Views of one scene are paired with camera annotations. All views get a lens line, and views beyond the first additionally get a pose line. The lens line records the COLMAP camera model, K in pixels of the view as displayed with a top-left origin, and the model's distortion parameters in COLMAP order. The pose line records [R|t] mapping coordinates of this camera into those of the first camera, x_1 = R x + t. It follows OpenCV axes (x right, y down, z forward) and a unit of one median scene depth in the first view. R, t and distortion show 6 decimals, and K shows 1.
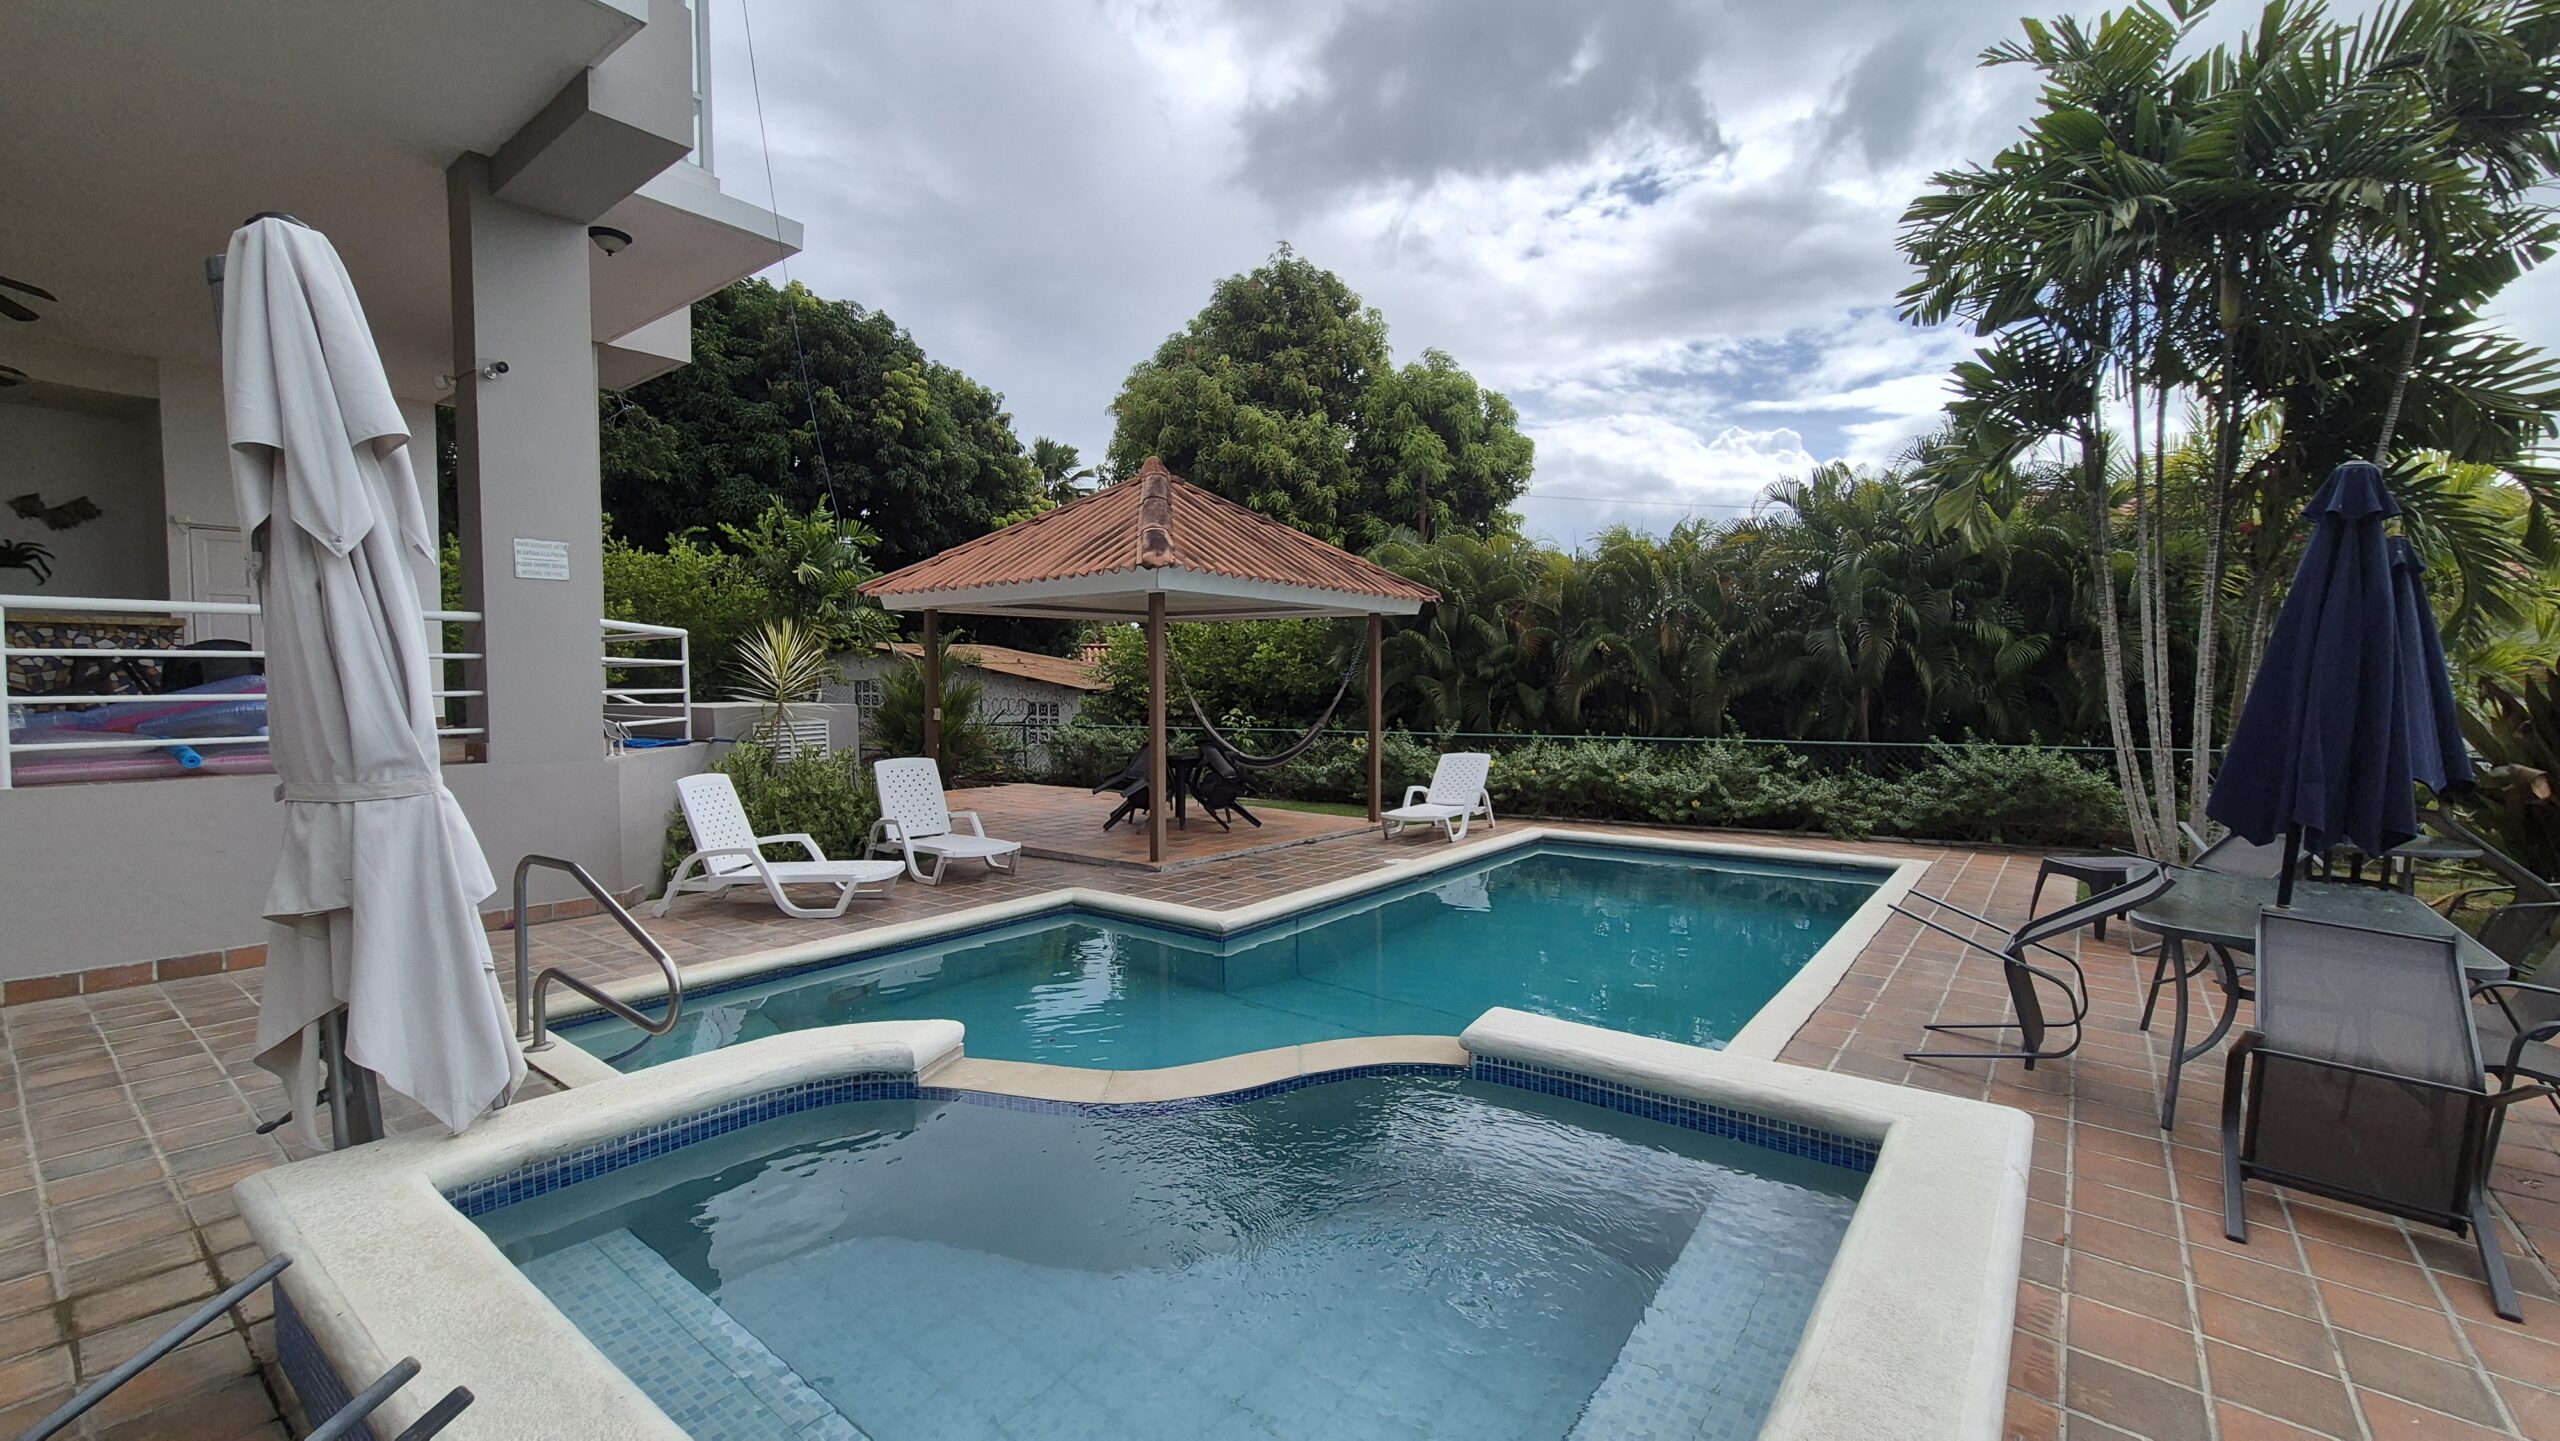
lens RADIAL K [[1048.0, 0, 1282.7], [0, 1048.0, 721.6], [0, 0, 1]] dist [0.000957, -0.000019]
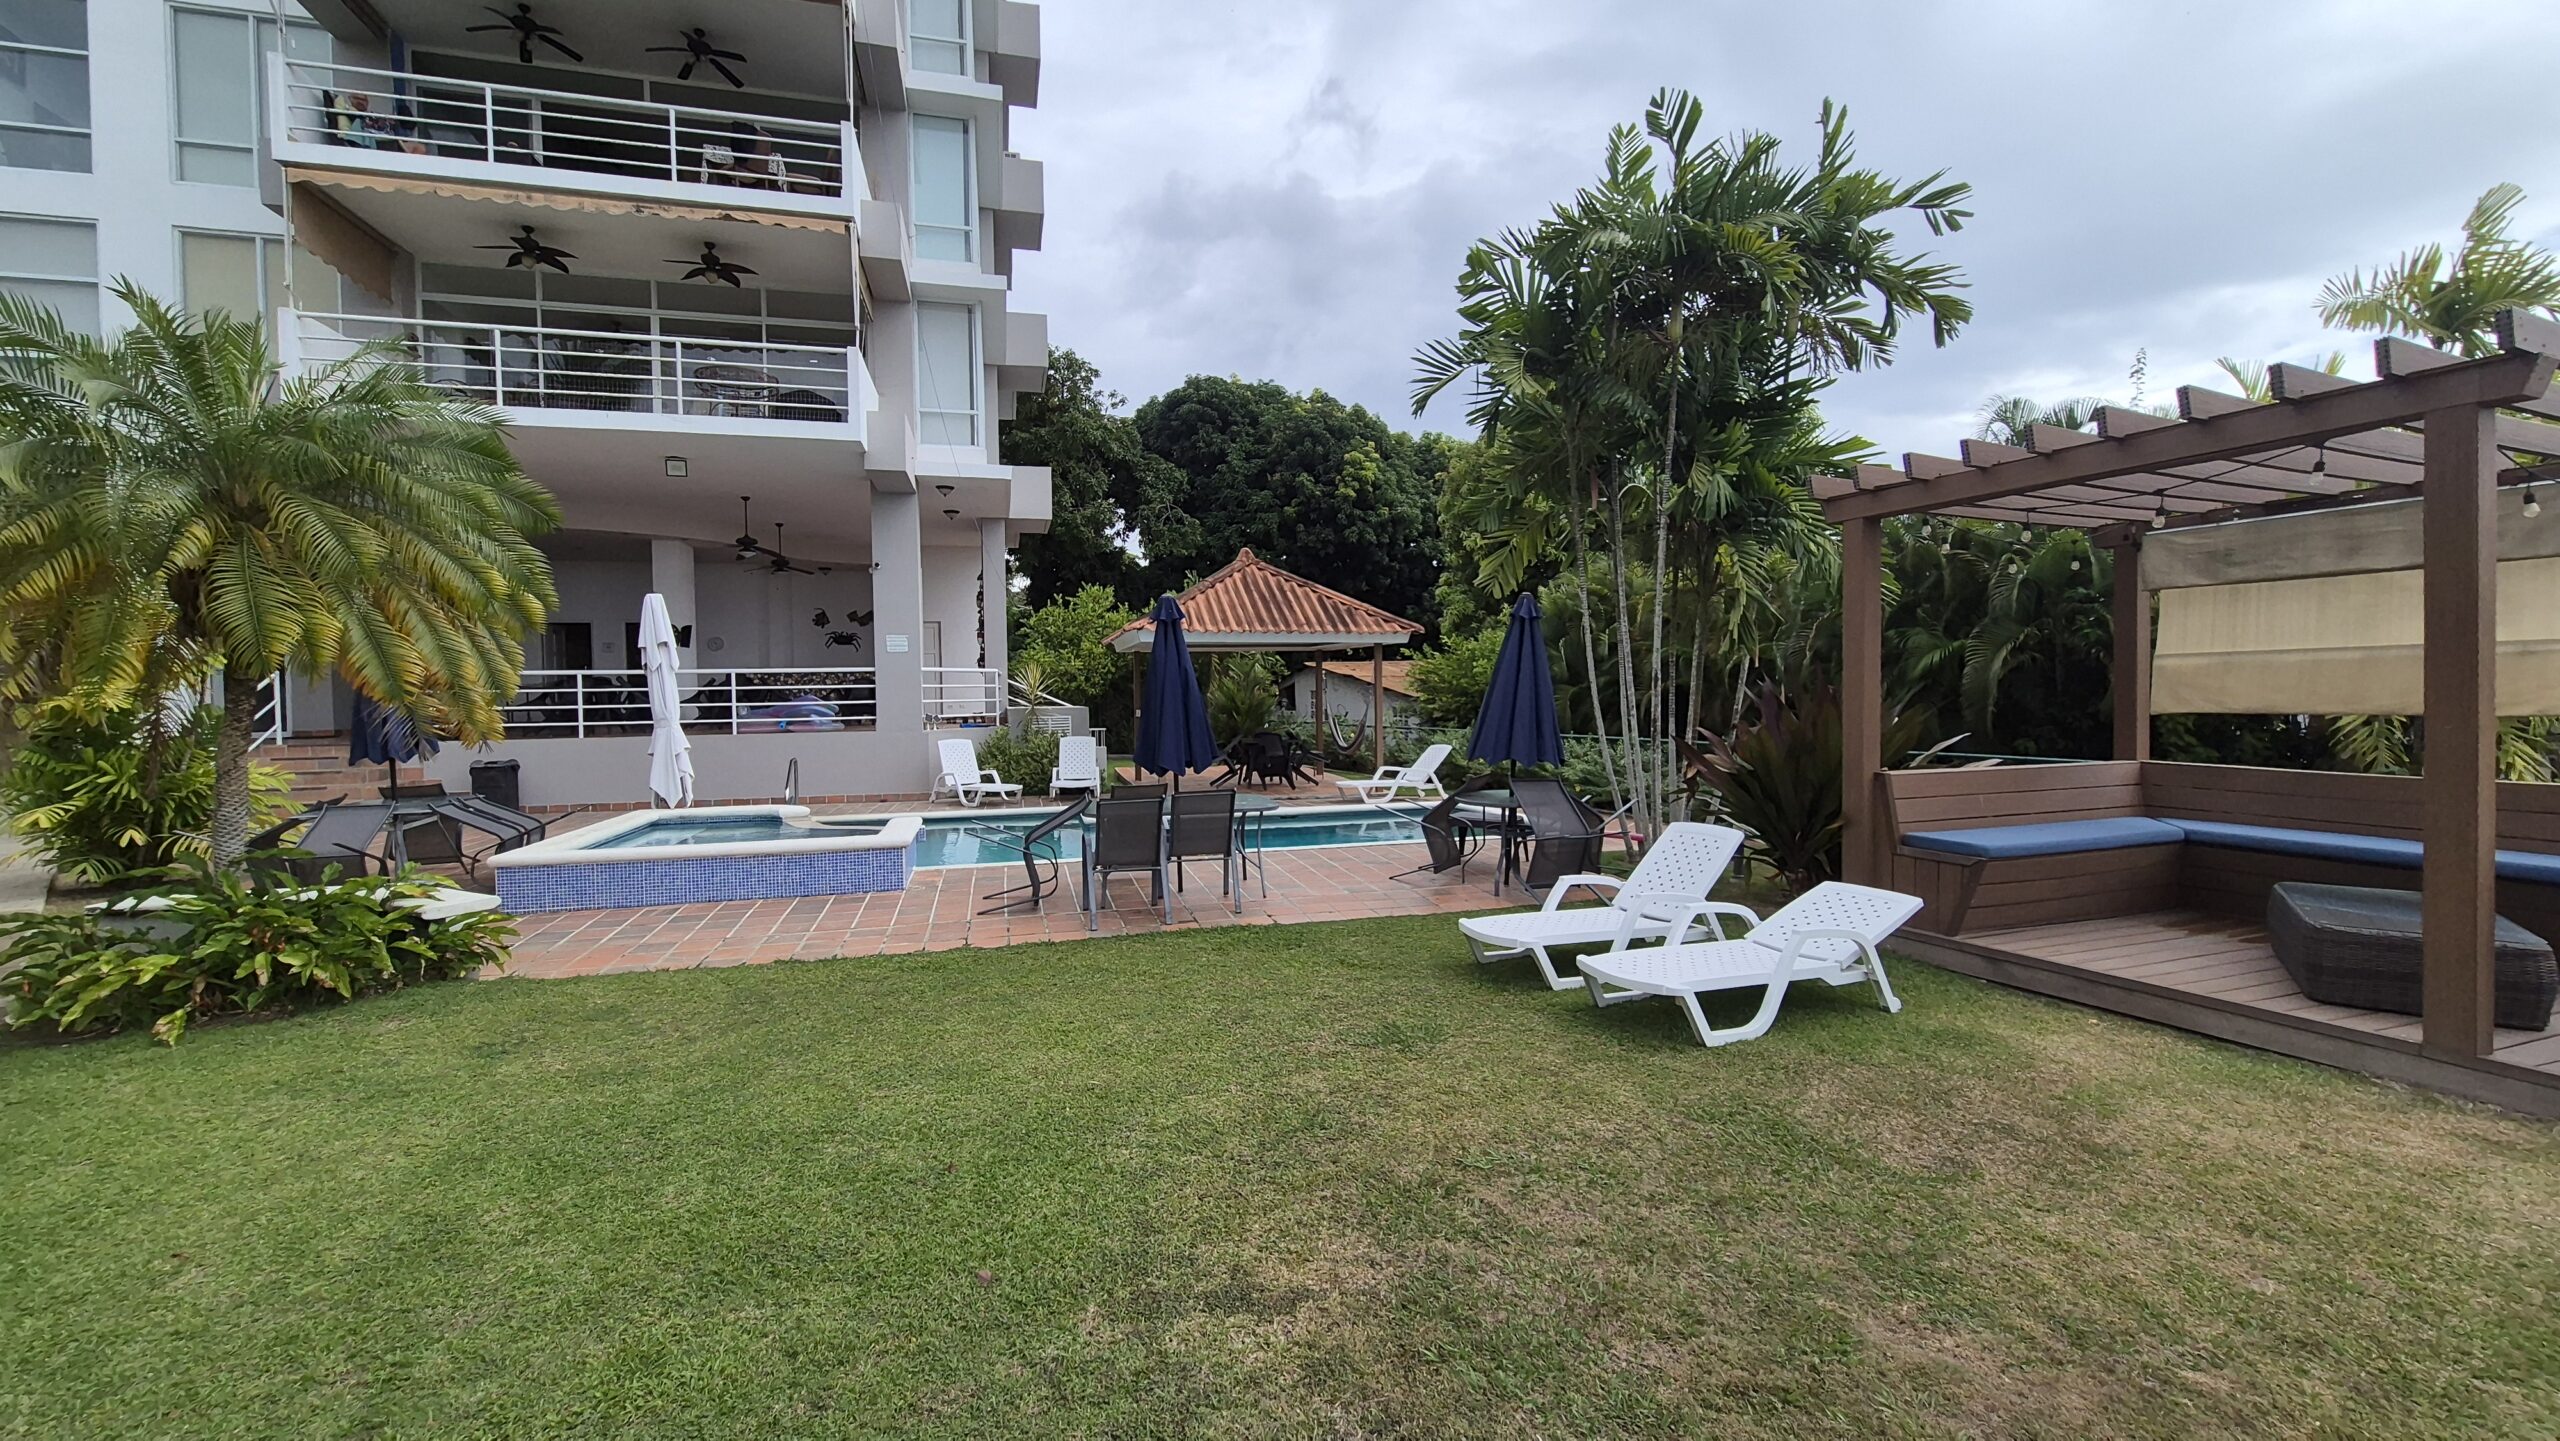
lens RADIAL K [[1036.1, 0, 1276.4], [0, 1036.1, 714.6], [0, 0, 1]] dist [-0.003270, -0.000328]
pose [[0.795093, 0.005172, -0.606466, 0.459852], [-0.012278, 0.999896, -0.007570, 0.003105], [0.606364, 0.013465, 0.795074, -0.102825]]
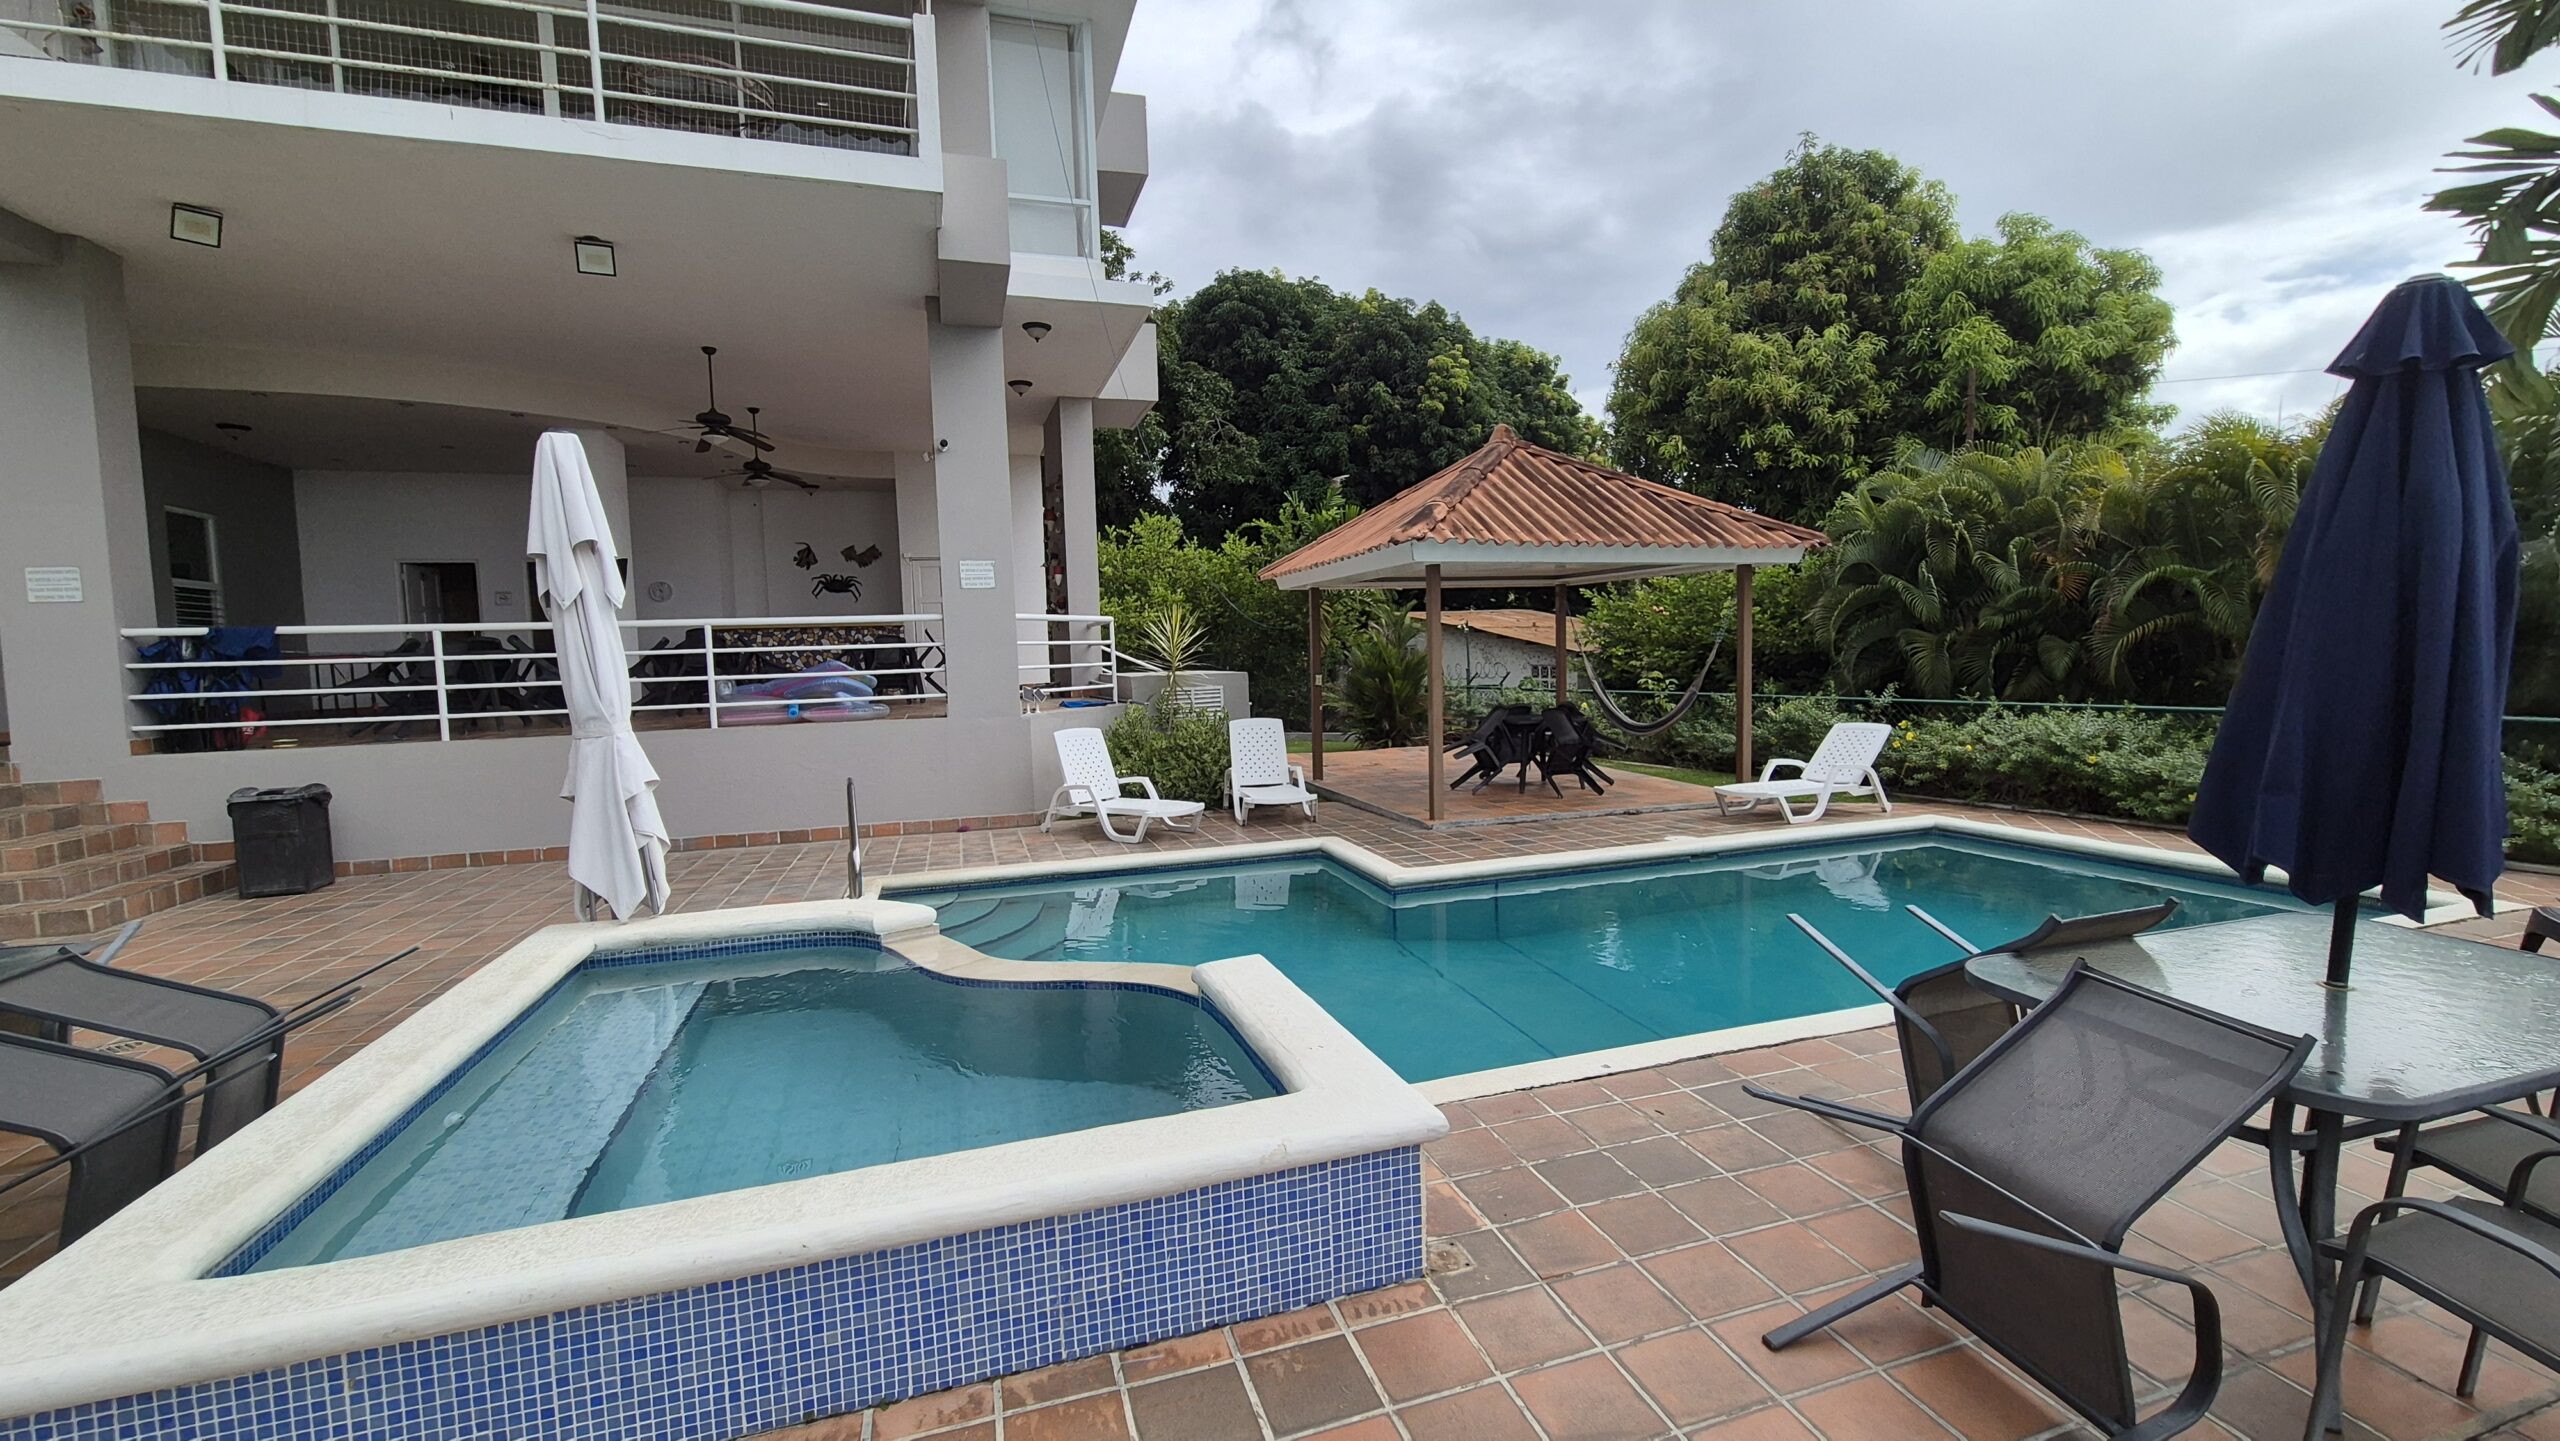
lens RADIAL K [[1048.0, 0, 1282.7], [0, 1048.0, 721.6], [0, 0, 1]] dist [0.000957, -0.000019]
pose [[0.824933, 0.017794, -0.564950, 0.151334], [0.003812, 0.999306, 0.037041, -0.002357], [0.565218, -0.032710, 0.824293, 0.020699]]
